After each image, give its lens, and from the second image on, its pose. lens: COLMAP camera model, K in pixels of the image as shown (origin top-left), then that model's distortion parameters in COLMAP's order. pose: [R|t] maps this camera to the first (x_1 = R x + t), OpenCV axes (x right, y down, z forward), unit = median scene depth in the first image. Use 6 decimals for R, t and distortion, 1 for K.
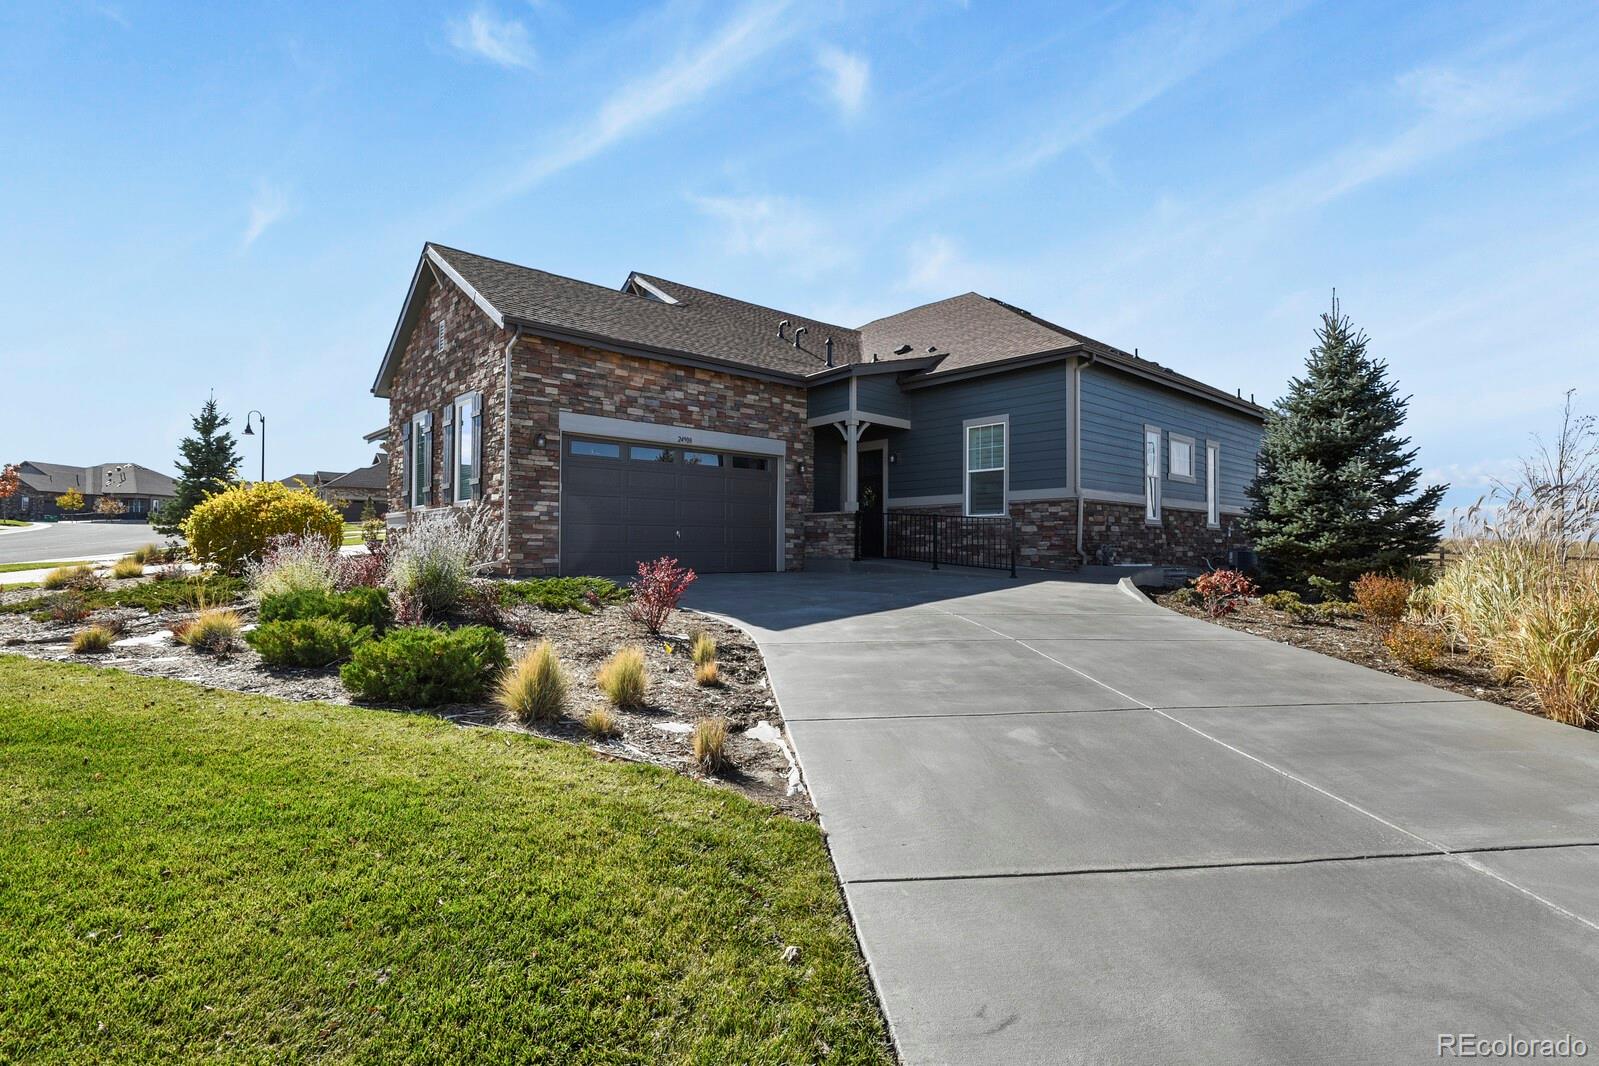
lens RADIAL K [[781.2, 0, 799.5], [0, 781.2, 533.0], [0, 0, 1]] dist [-0.003865, -0.000359]
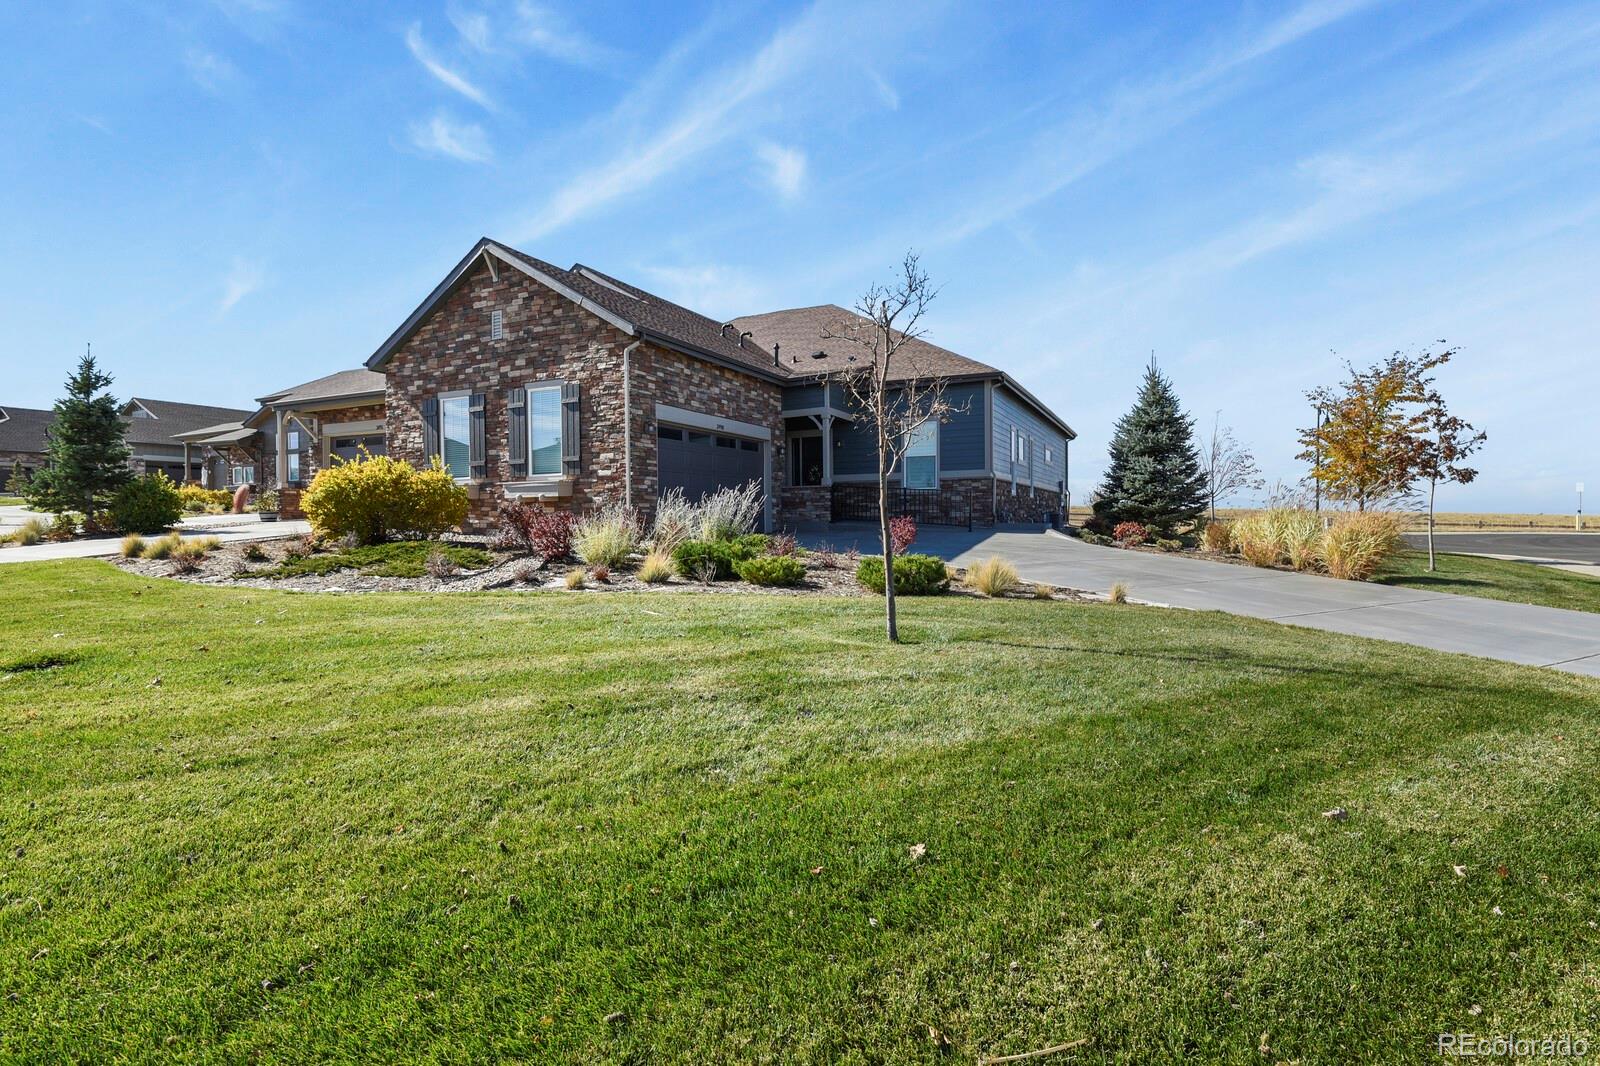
lens RADIAL K [[781.7, 0, 800.0], [0, 781.7, 533.0], [0, 0, 1]] dist [-0.003865, -0.000359]
pose [[0.924608, -0.019642, 0.380413, -0.517425], [0.005845, 0.999284, 0.037389, 0.003206], [-0.380875, -0.032347, 0.924061, -0.204558]]
